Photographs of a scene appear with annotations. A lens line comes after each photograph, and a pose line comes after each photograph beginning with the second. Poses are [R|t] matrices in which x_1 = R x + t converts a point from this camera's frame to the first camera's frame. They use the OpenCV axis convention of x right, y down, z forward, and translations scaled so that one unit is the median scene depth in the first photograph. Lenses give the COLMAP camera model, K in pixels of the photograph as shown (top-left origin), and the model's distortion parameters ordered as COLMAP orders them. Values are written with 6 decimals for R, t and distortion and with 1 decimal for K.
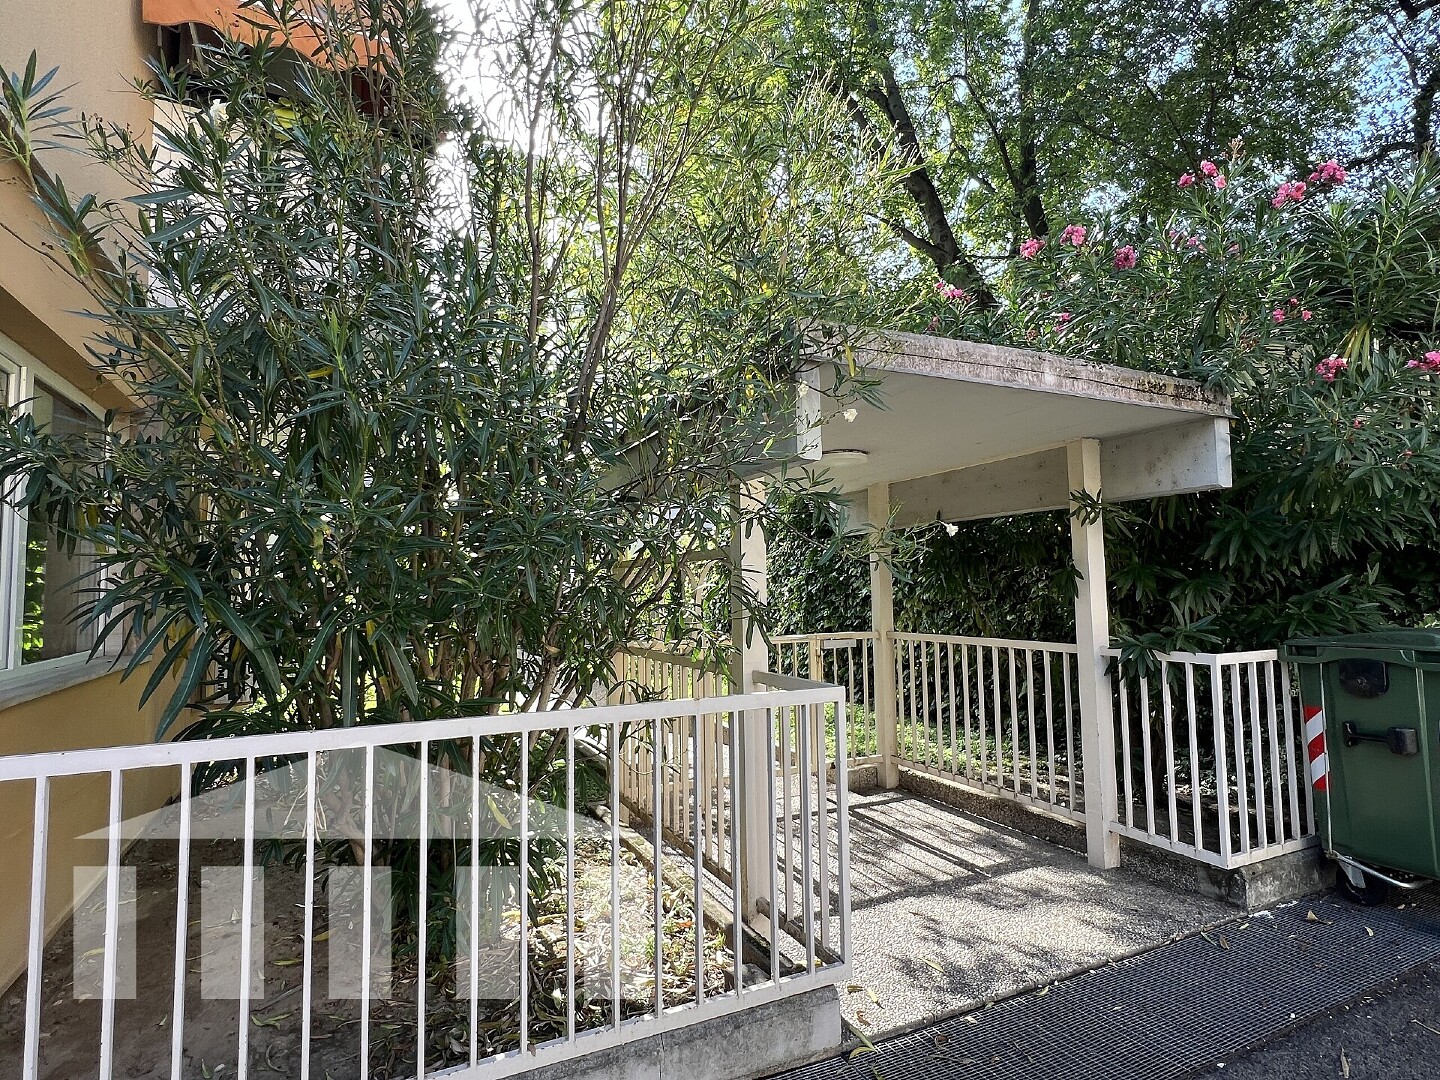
lens RADIAL K [[751.6, 0, 720.0], [0, 751.6, 540.0], [0, 0, 1]] dist [-0.000383, 0.000153]
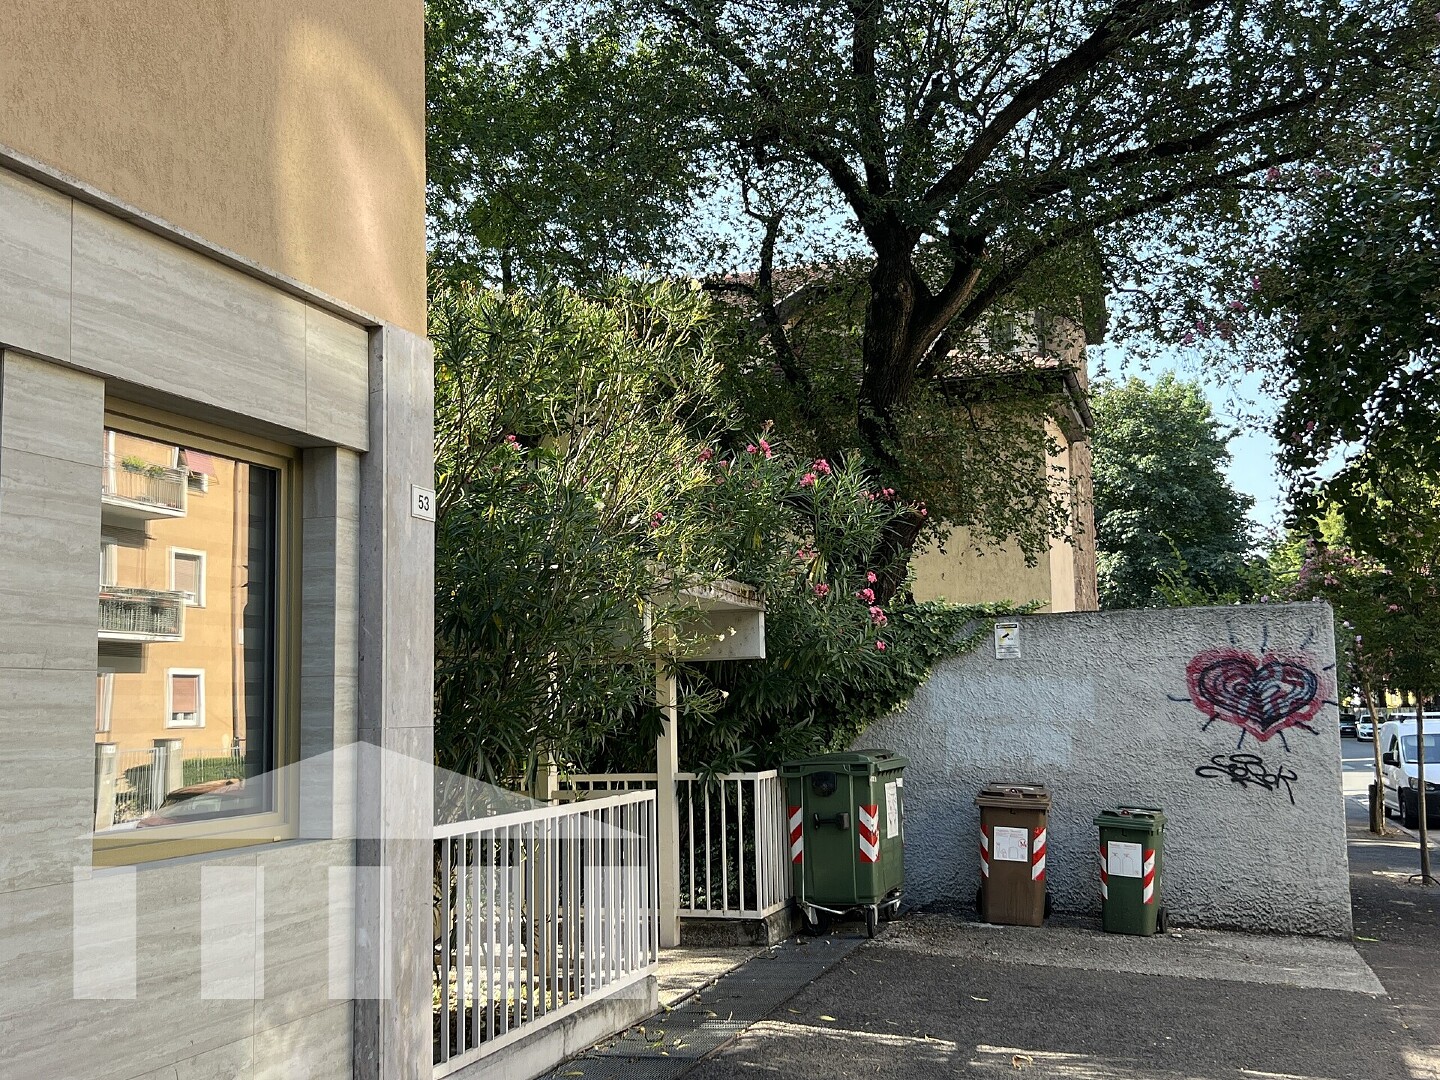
lens RADIAL K [[1520.2, 0, 720.0], [0, 1520.2, 540.0], [0, 0, 1]] dist [0.003693, 0.001932]
pose [[0.686767, 0.079094, 0.722562, -1.538545], [-0.030644, 0.996329, -0.079936, -0.059207], [-0.726232, 0.032756, 0.686669, -0.980194]]
